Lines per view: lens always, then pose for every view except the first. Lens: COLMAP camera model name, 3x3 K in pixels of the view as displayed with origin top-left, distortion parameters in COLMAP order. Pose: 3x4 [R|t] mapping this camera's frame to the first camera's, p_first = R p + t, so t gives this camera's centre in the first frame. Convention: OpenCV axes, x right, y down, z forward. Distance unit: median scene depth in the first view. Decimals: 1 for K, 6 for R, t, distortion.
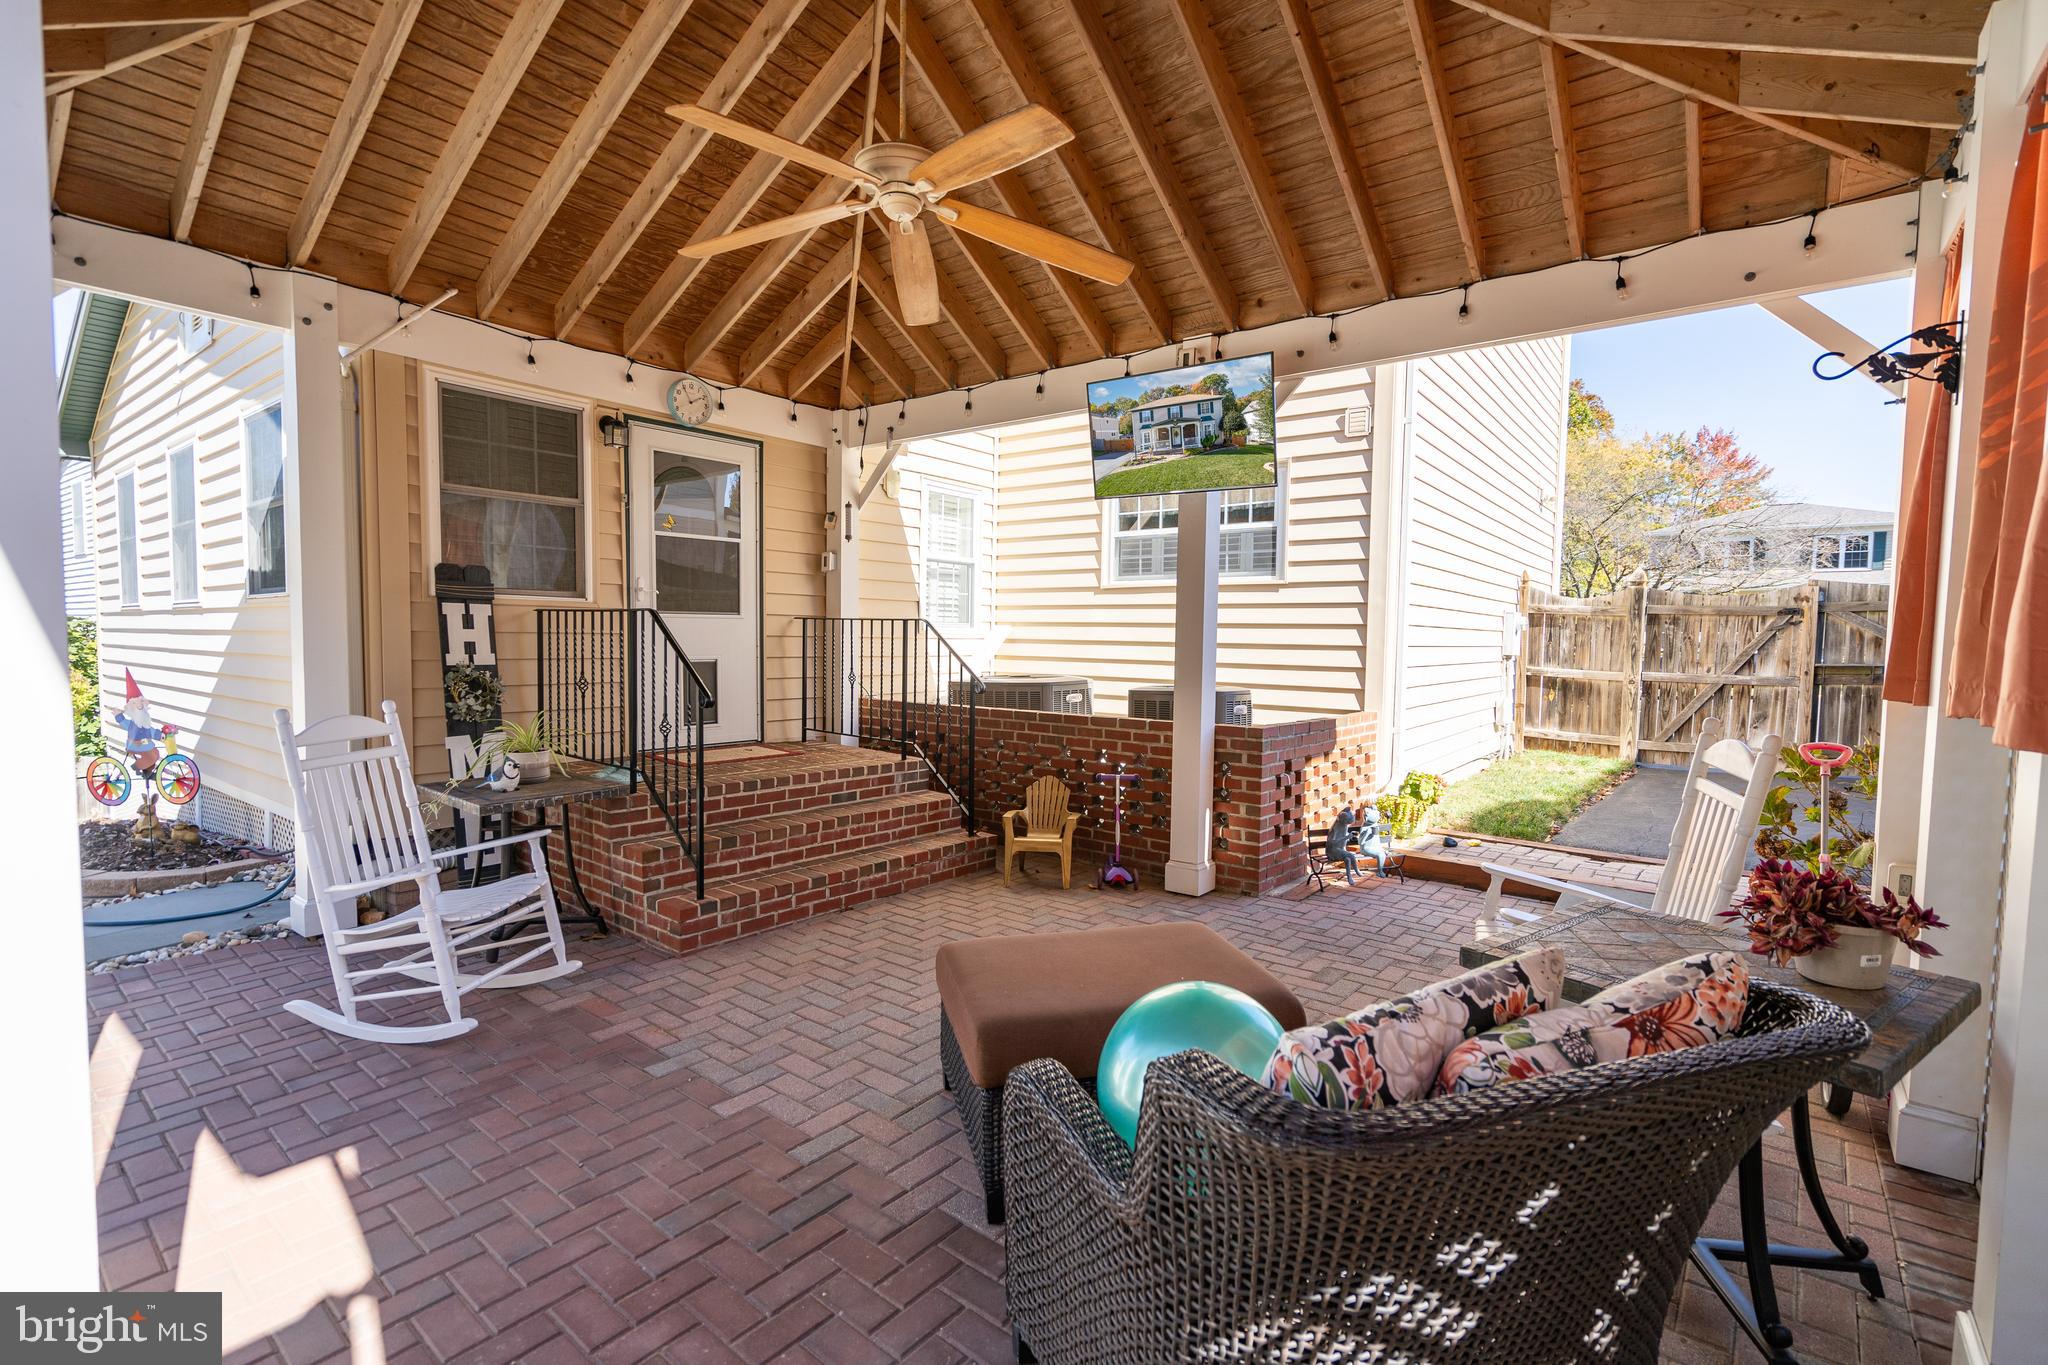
lens RADIAL K [[945.0, 0, 1021.6], [0, 945.0, 691.9], [0, 0, 1]] dist [0.004037, 0.000786]
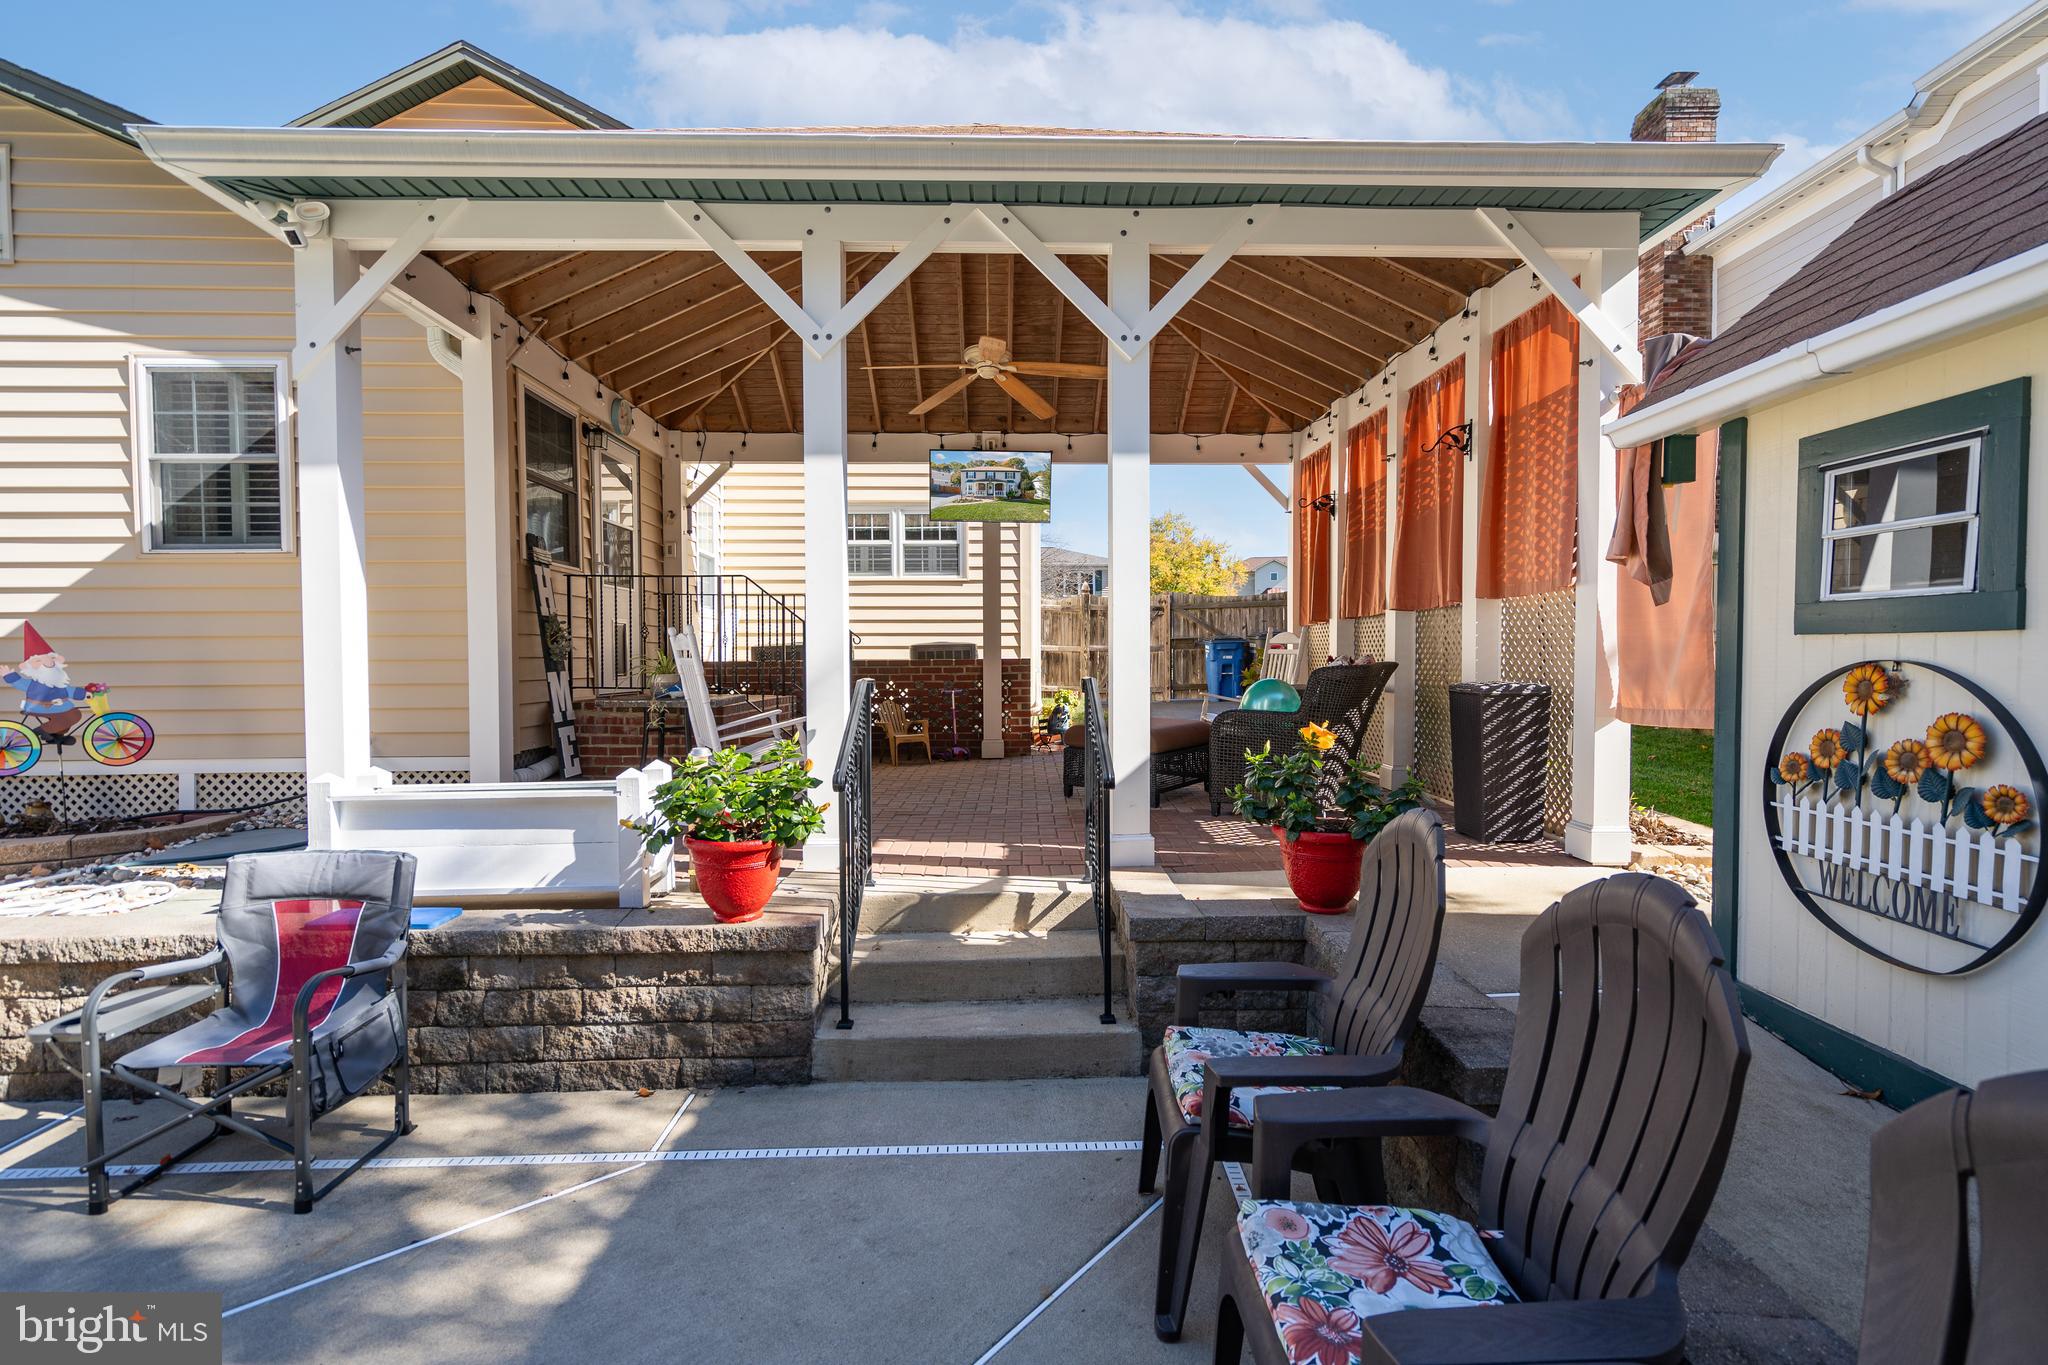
lens RADIAL K [[958.5, 0, 1024.0], [0, 958.5, 682.5], [0, 0, 1]] dist [0.002793, 0.000918]
pose [[0.764048, -0.031967, 0.644367, -0.907660], [0.053129, 0.998497, -0.013462, 0.106988], [-0.642968, 0.044520, 0.764598, -0.354707]]
